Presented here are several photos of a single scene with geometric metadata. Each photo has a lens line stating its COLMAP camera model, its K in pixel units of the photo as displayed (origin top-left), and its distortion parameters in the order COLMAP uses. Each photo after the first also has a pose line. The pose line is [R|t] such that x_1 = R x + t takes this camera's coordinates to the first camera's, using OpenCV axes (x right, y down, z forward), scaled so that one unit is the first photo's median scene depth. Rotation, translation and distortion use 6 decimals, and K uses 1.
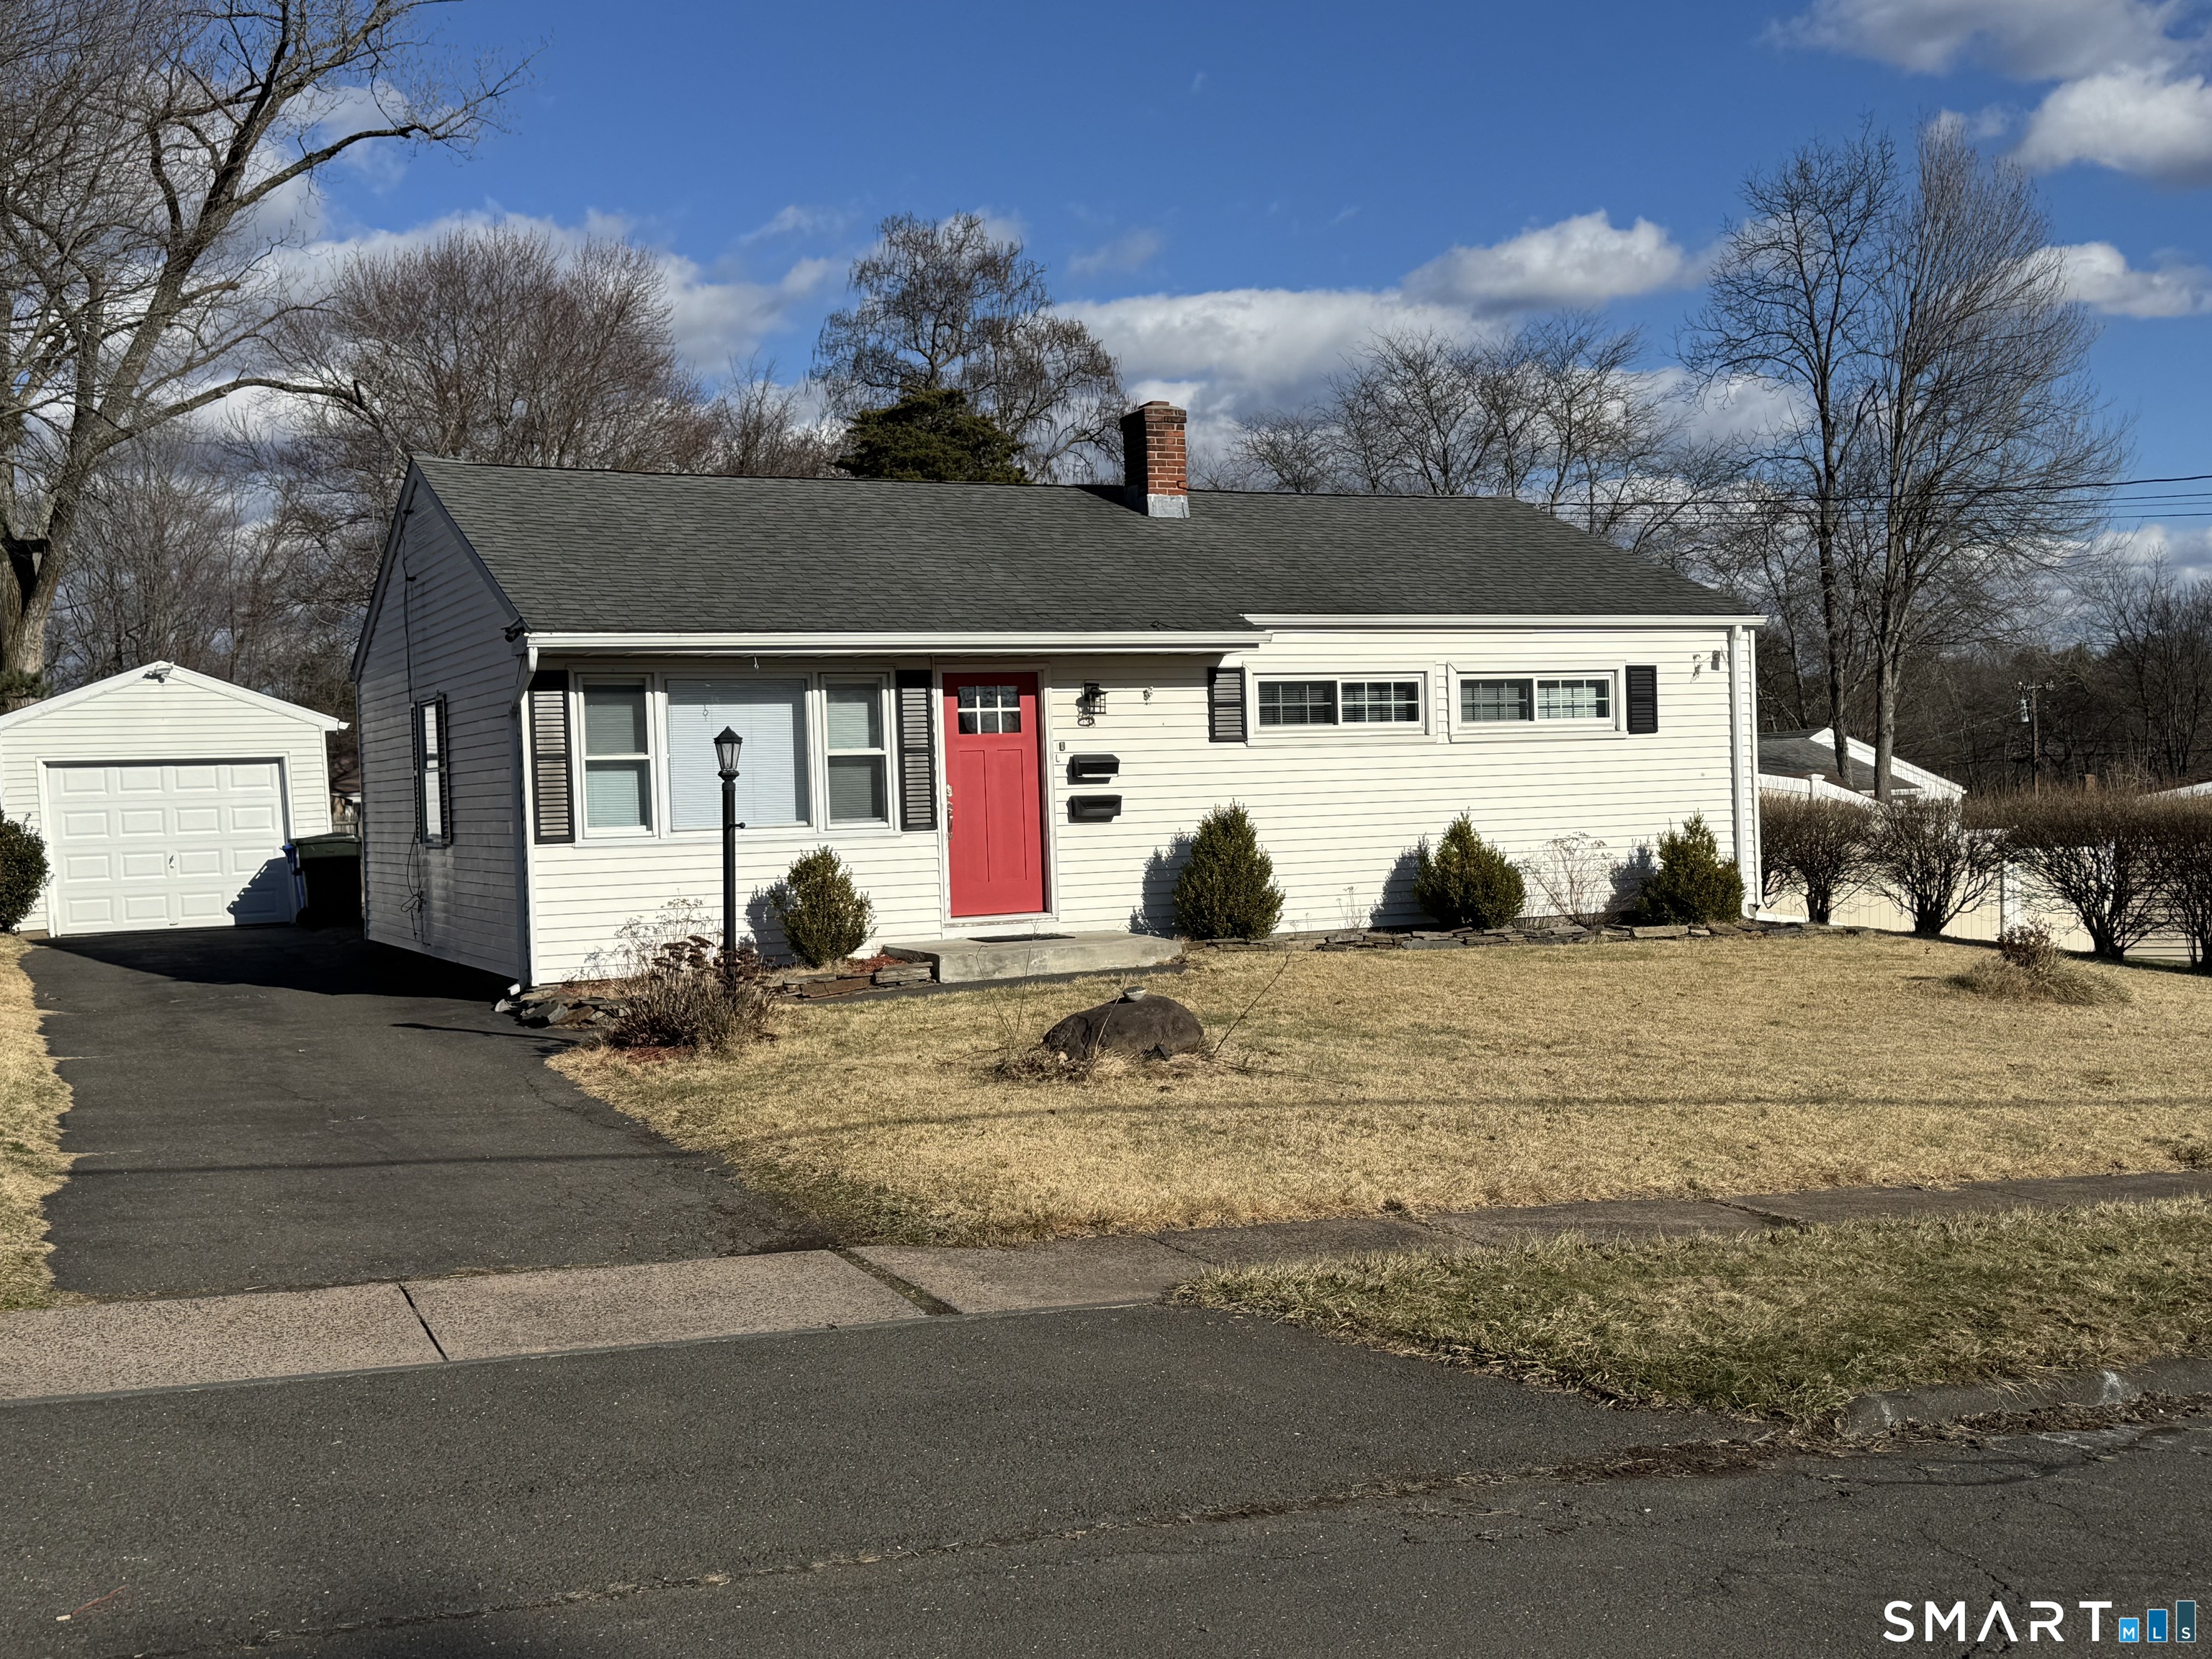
lens RADIAL K [[2353.2, 0, 1106.0], [0, 2353.2, 829.5], [0, 0, 1]] dist [0.175301, -0.316334]
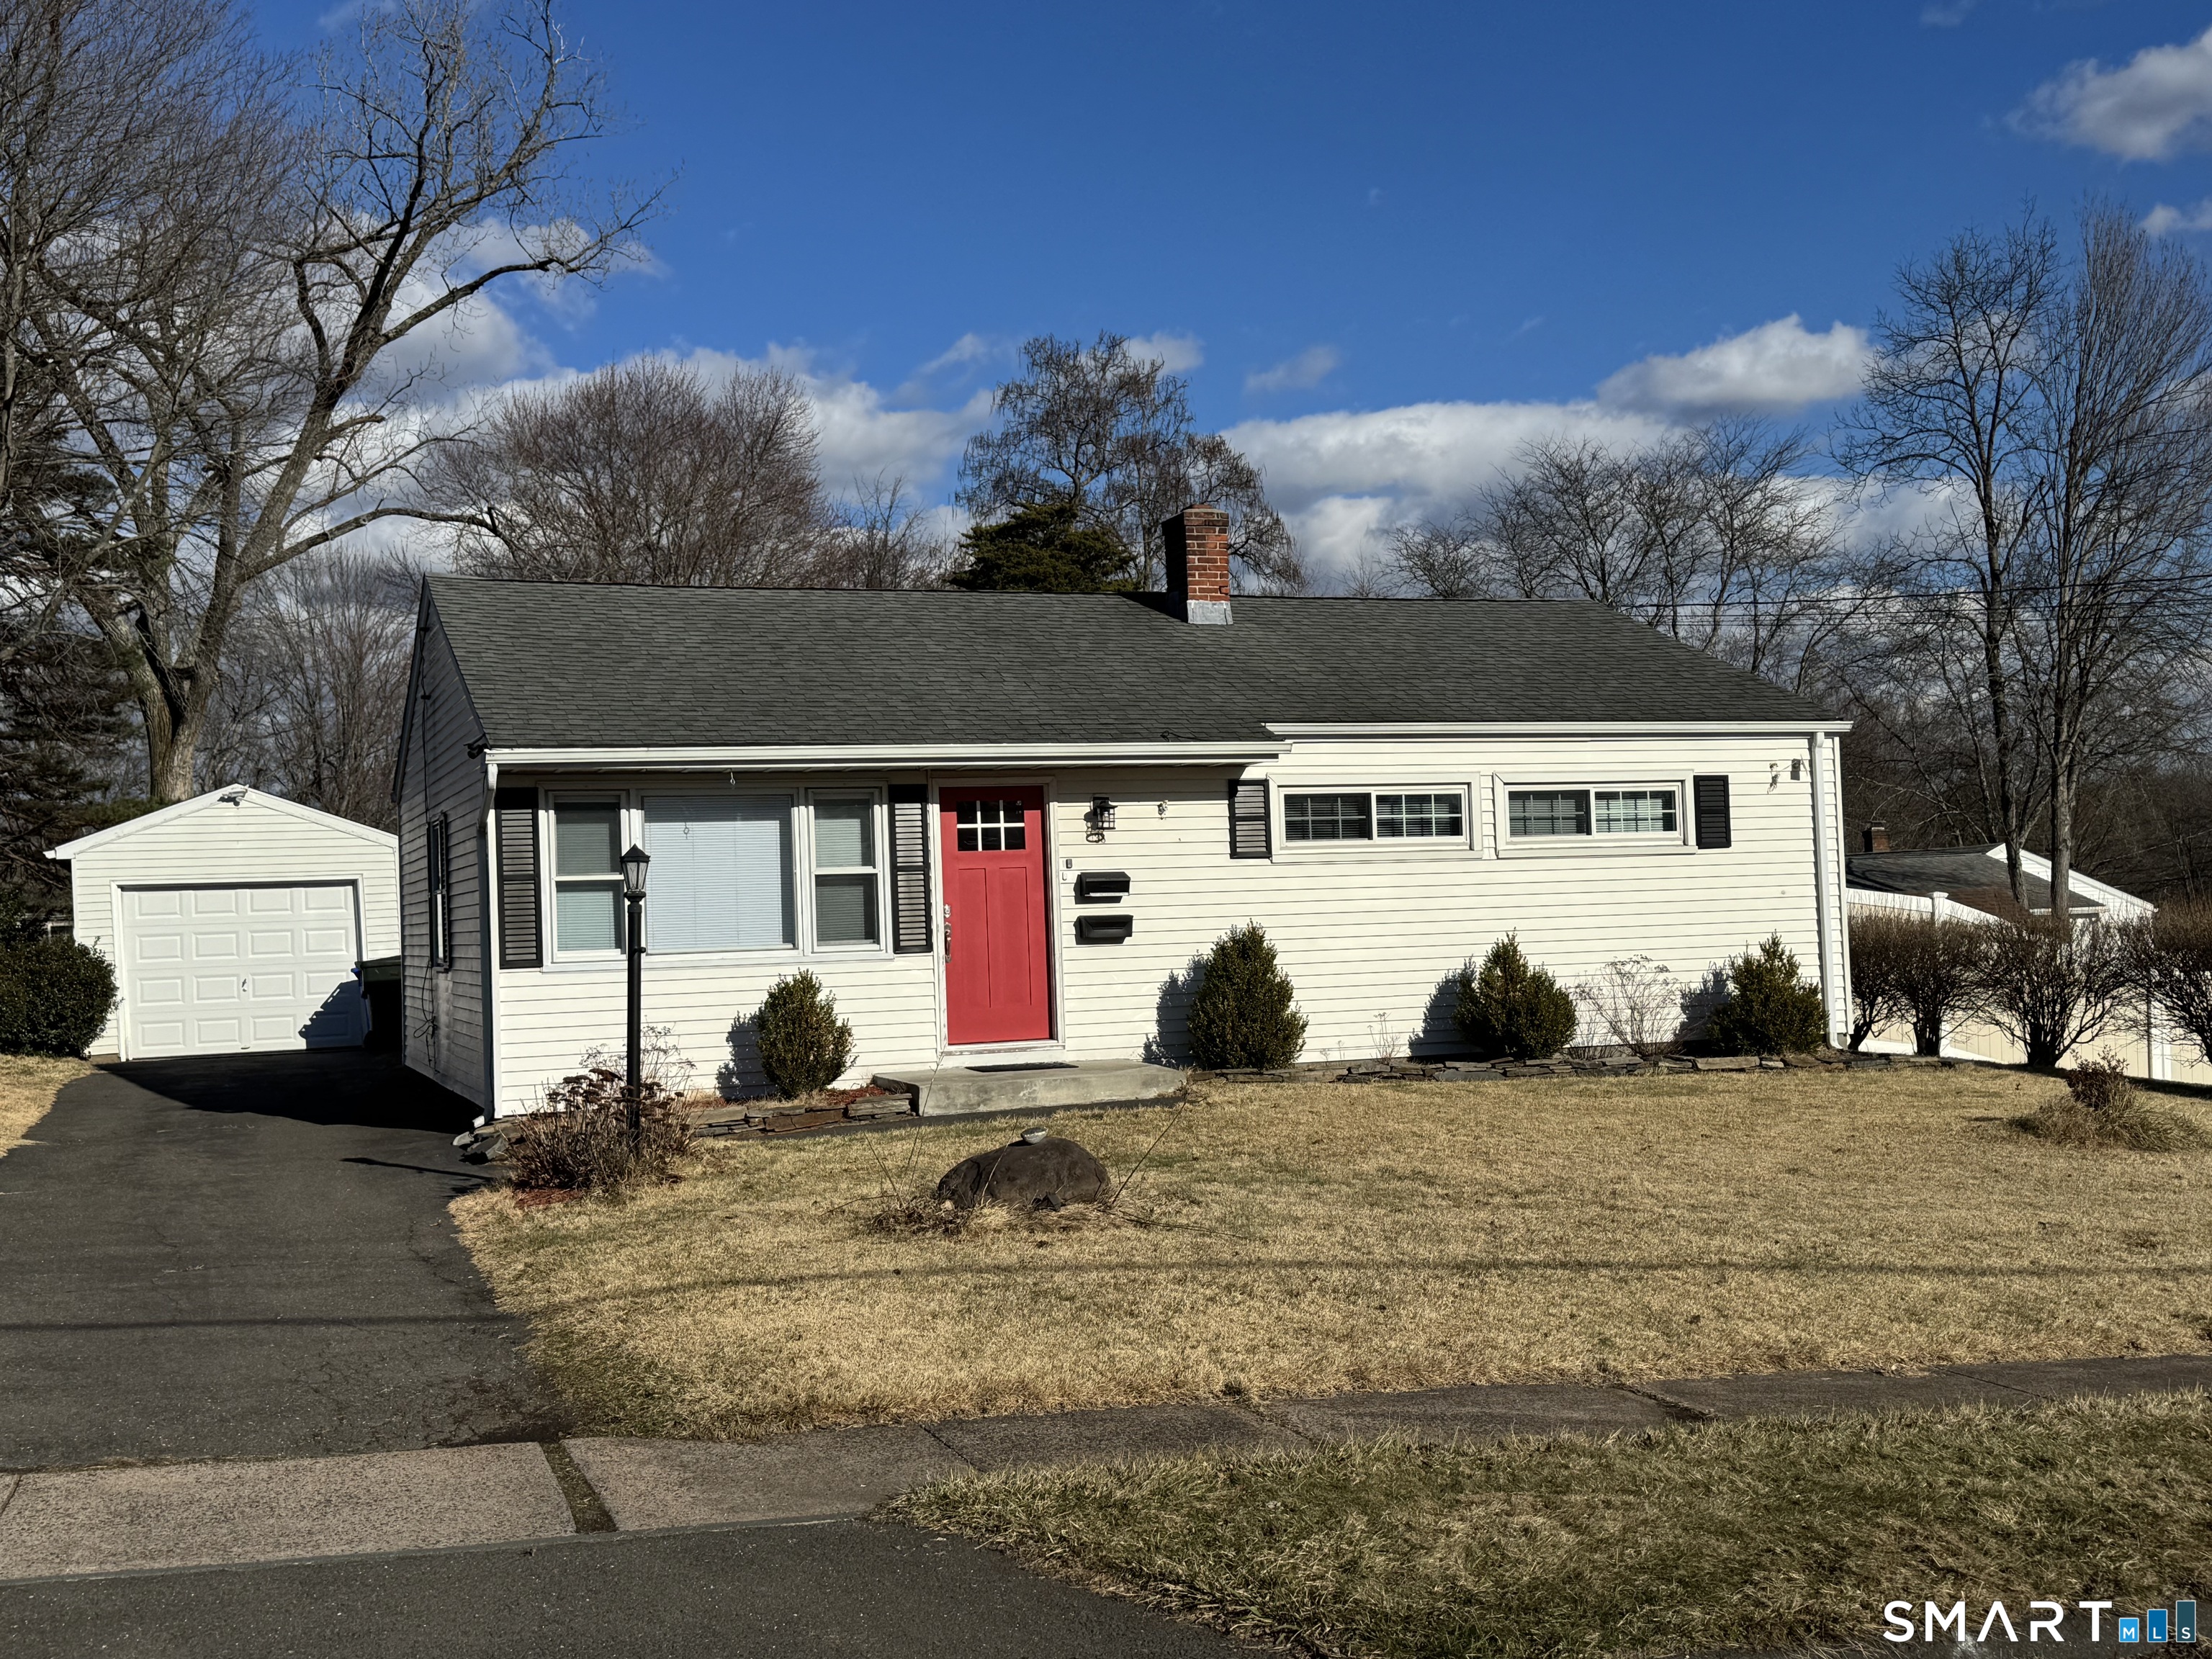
lens RADIAL K [[2353.2, 0, 1106.0], [0, 2353.2, 829.5], [0, 0, 1]] dist [0.175301, -0.316334]
pose [[0.996440, -0.005203, -0.084144, 0.071805], [0.001012, 0.998760, -0.049778, -0.001790], [0.084299, 0.049516, 0.995209, 0.055829]]
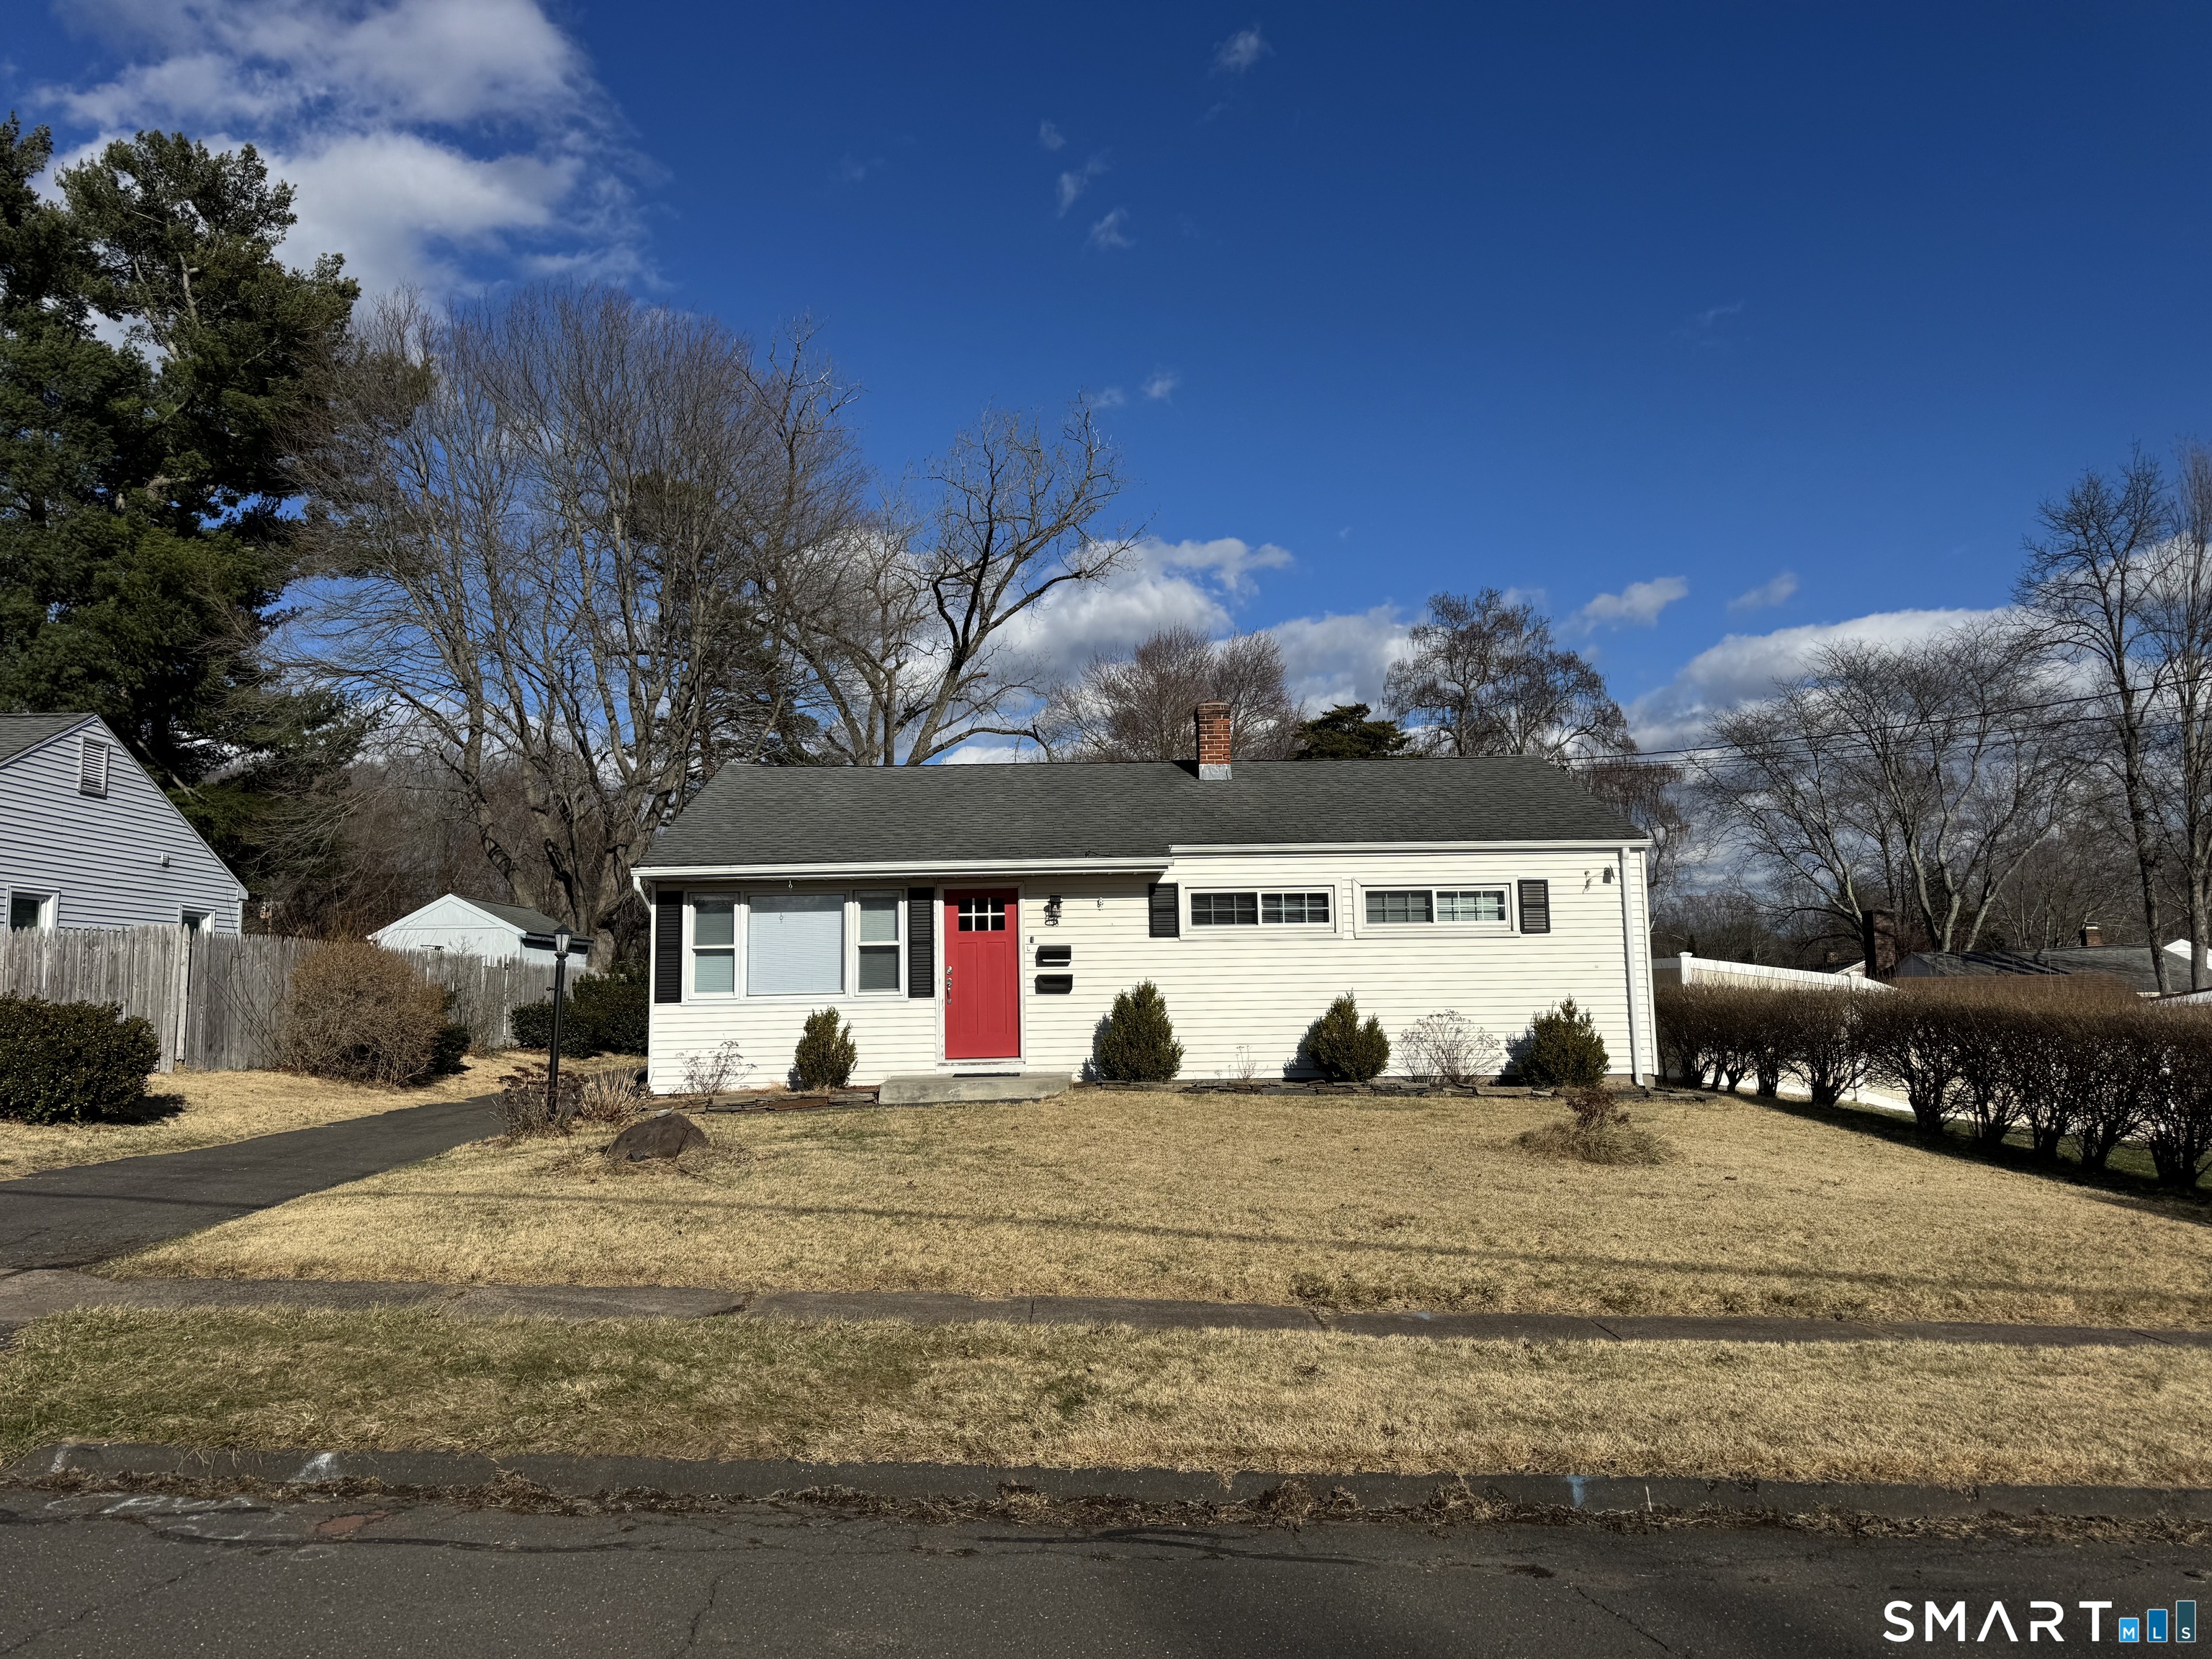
lens RADIAL K [[1551.1, 0, 1106.0], [0, 1551.1, 829.5], [0, 0, 1]] dist [0.165980, -0.278293]
pose [[0.911369, -0.029275, -0.410549, 0.387767], [-0.018214, 0.993622, -0.111285, 0.002008], [0.411188, 0.108899, 0.905022, 0.152047]]
